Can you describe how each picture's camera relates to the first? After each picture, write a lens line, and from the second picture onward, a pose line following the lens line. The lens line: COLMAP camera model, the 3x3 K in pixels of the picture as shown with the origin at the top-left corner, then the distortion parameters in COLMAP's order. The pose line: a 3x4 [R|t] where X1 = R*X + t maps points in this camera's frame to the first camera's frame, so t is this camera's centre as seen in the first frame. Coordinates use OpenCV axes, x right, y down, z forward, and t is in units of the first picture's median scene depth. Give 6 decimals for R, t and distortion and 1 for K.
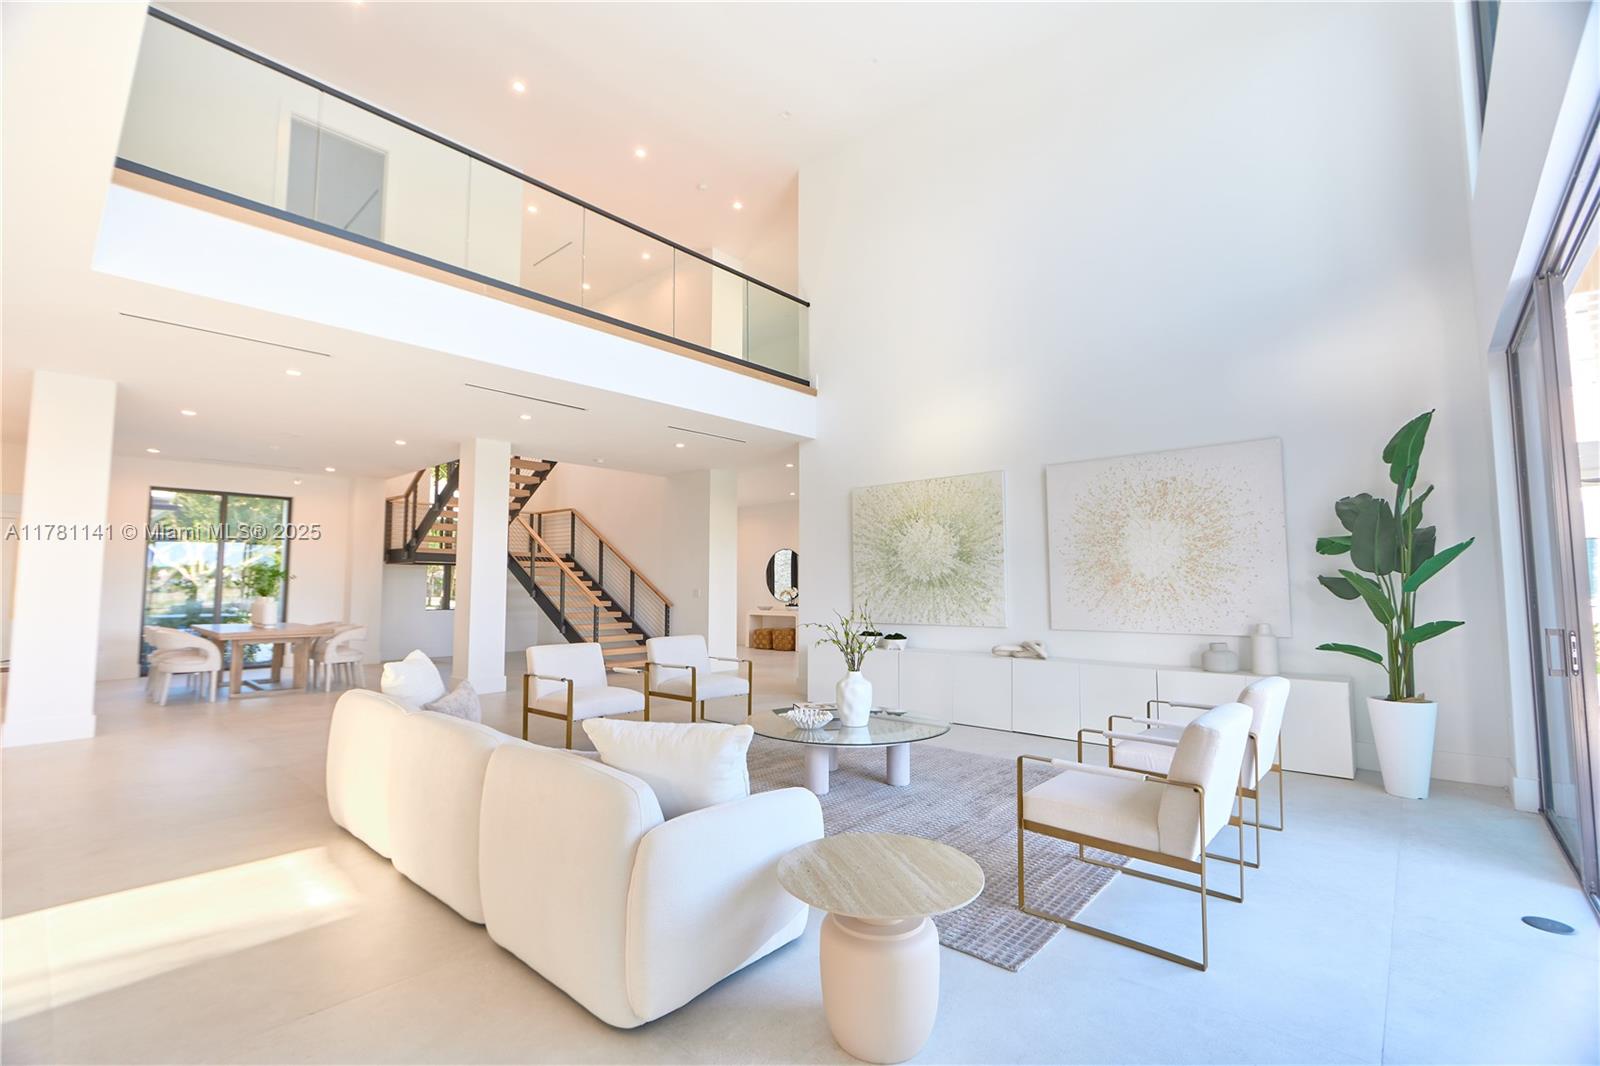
lens RADIAL K [[705.2, 0, 800.8], [0, 705.2, 534.3], [0, 0, 1]] dist [-0.015924, 0.000330]
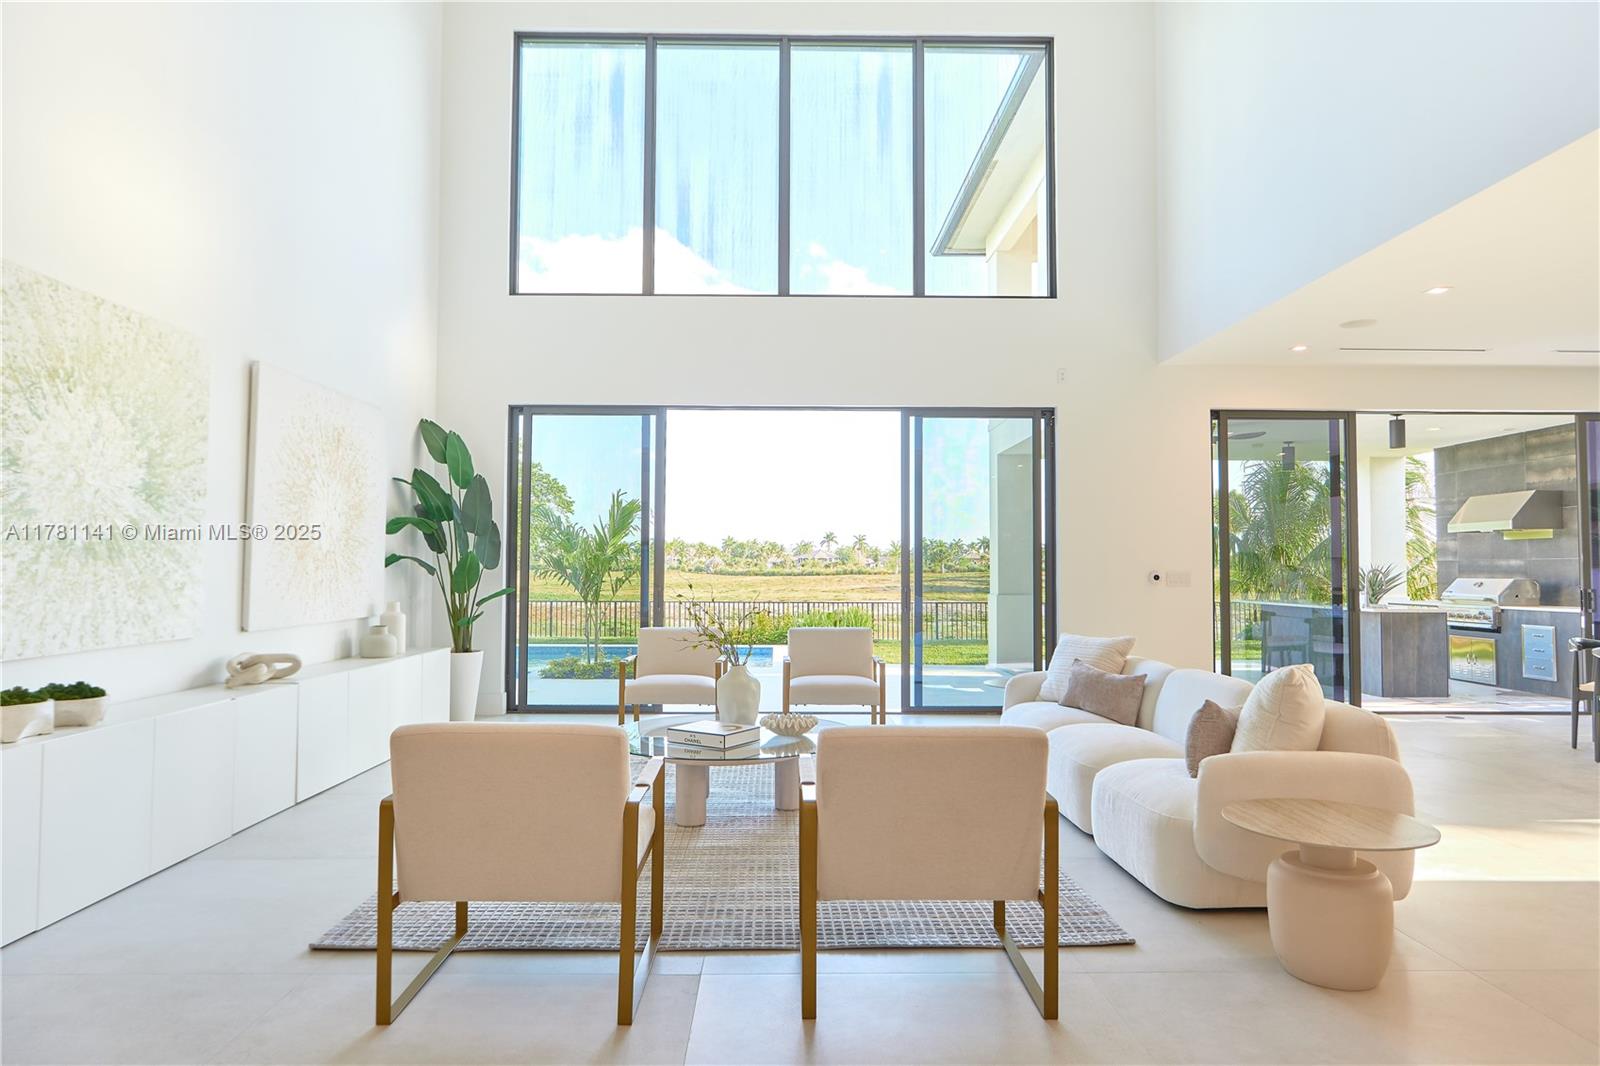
lens RADIAL K [[951.8, 0, 799.2], [0, 951.8, 531.2], [0, 0, 1]] dist [0.008506, 0.001899]
pose [[-0.676019, 0.030331, 0.736260, -0.493774], [-0.054794, 0.994317, -0.091273, 0.085315], [-0.734844, -0.102045, -0.670515, 1.051700]]
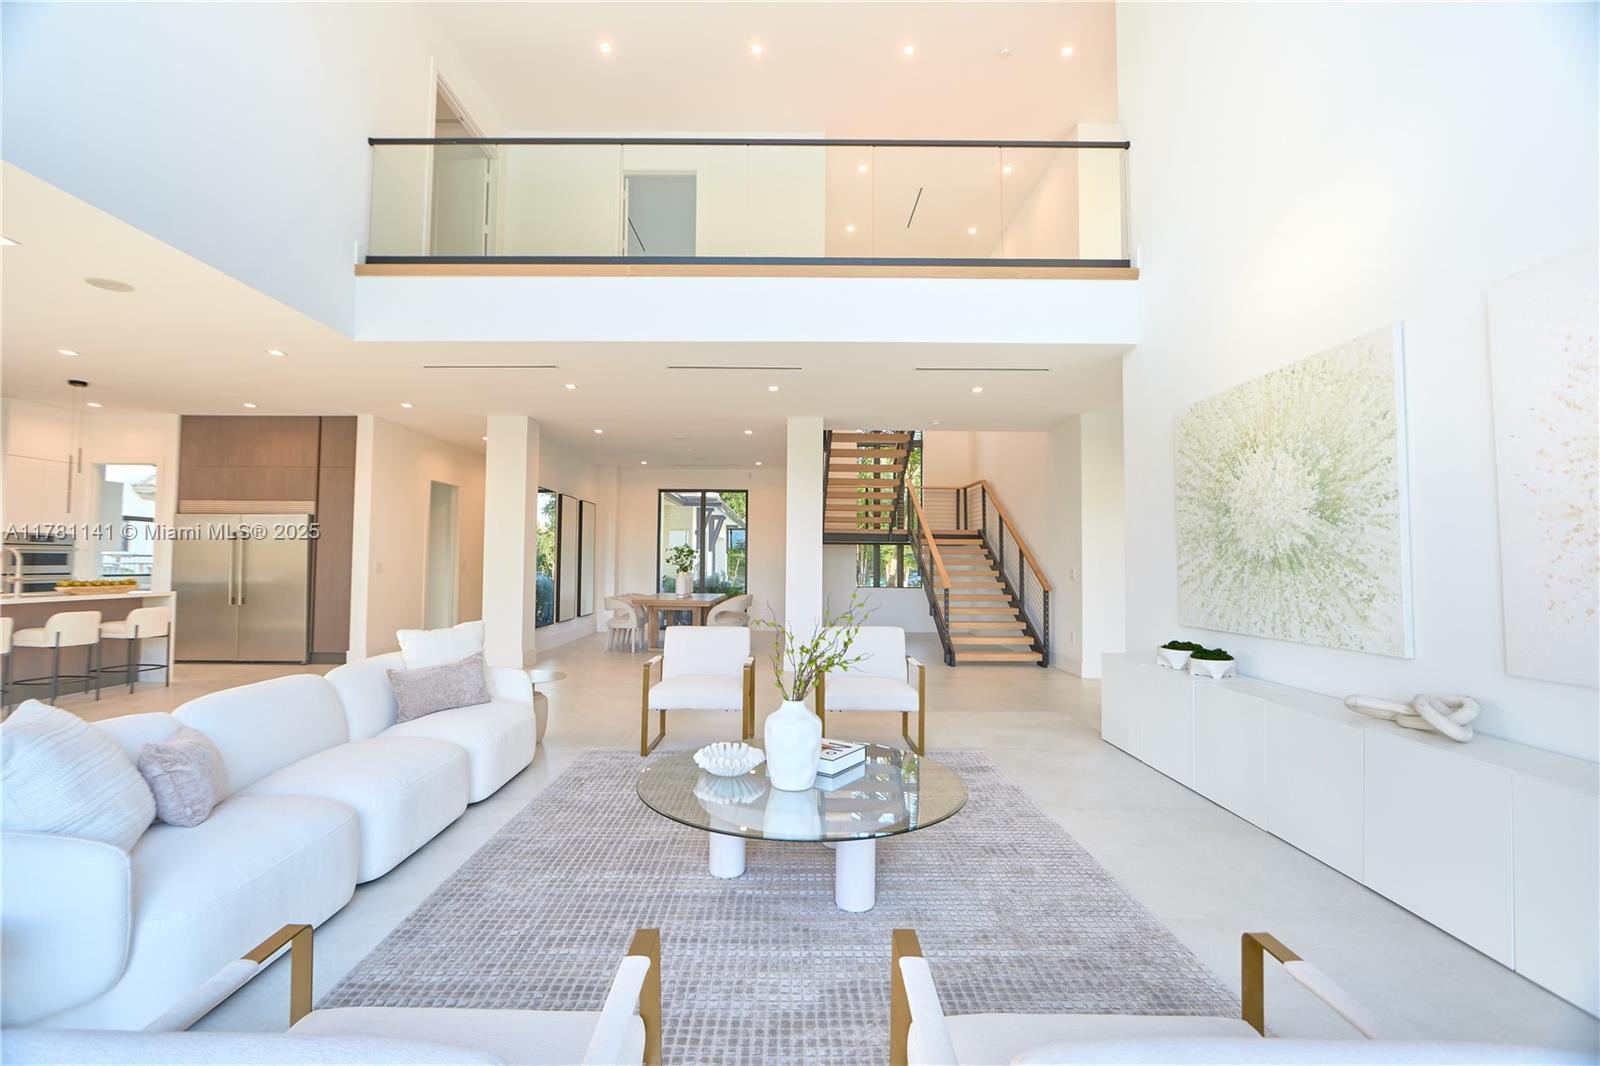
lens RADIAL K [[705.2, 0, 792.0], [0, 705.2, 532.8], [0, 0, 1]] dist [-0.015924, 0.000330]
pose [[0.661394, -0.025444, -0.749607, 0.335921], [0.044899, 0.998975, 0.005707, 0.026141], [0.748693, -0.037431, 0.661859, 0.359300]]
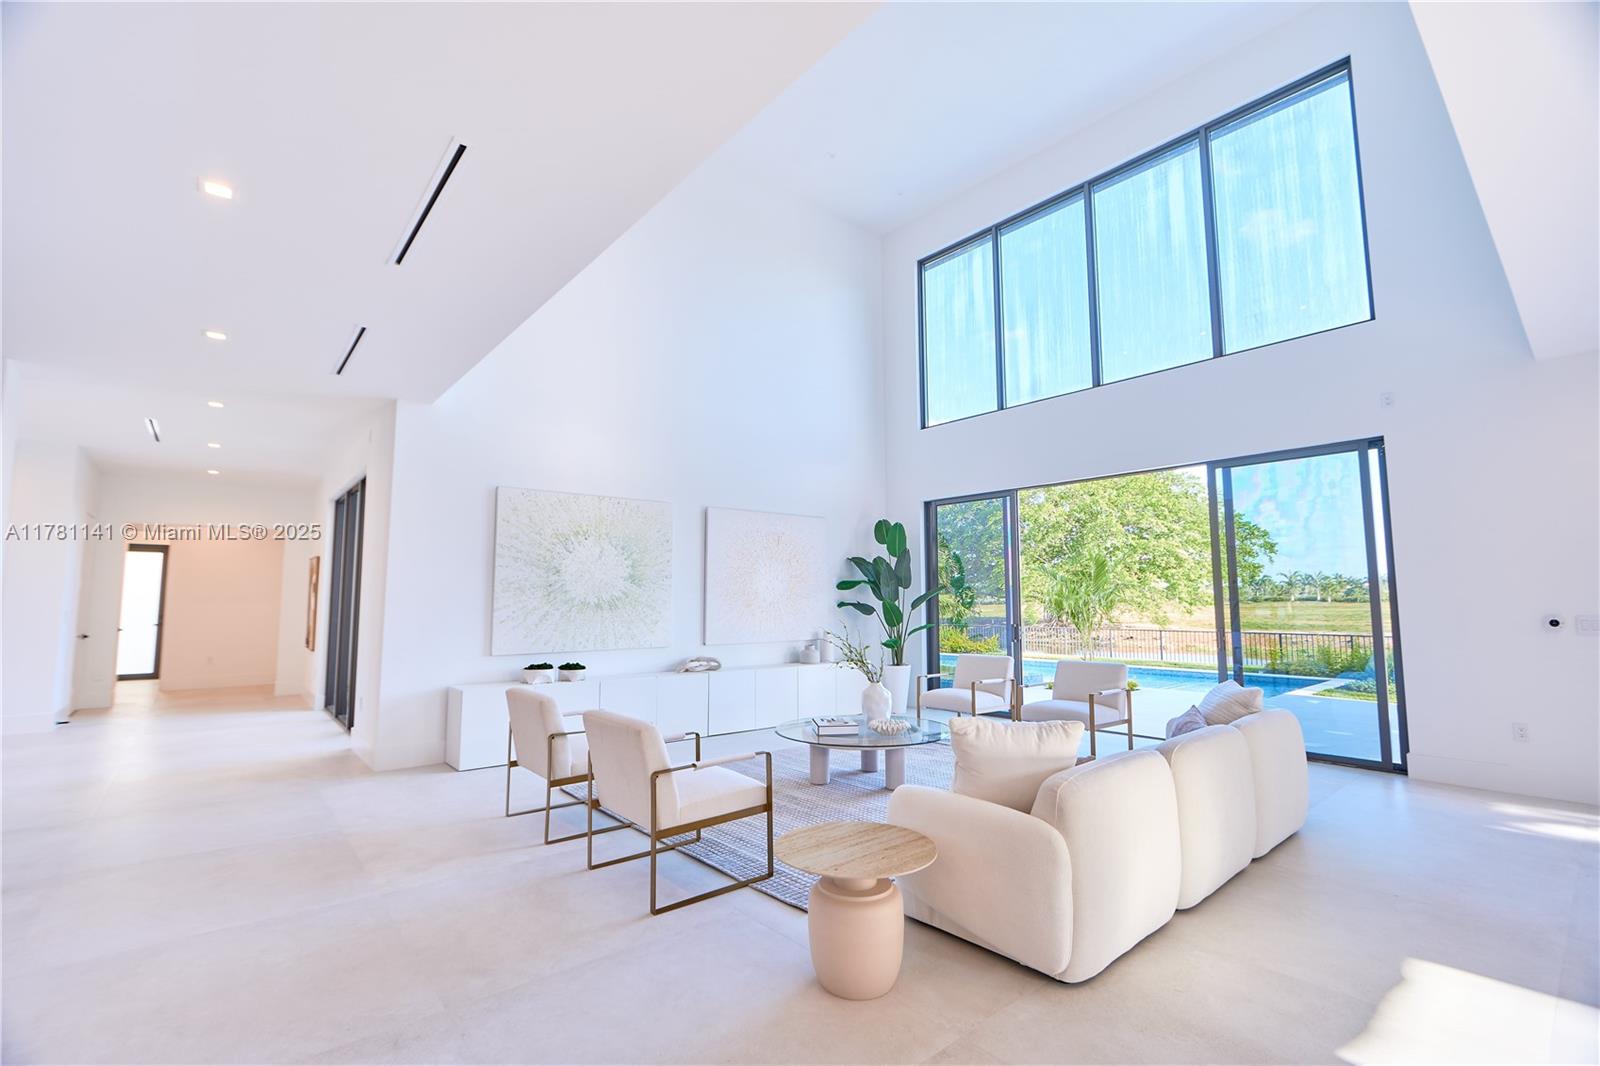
lens RADIAL K [[705.2, 0, 802.0], [0, 705.2, 535.3], [0, 0, 1]] dist [-0.015924, 0.000330]
pose [[0.144625, 0.097583, 0.984663, -0.703050], [-0.070511, 0.993612, -0.088113, 0.038528], [-0.986971, -0.056686, 0.150582, 0.583218]]
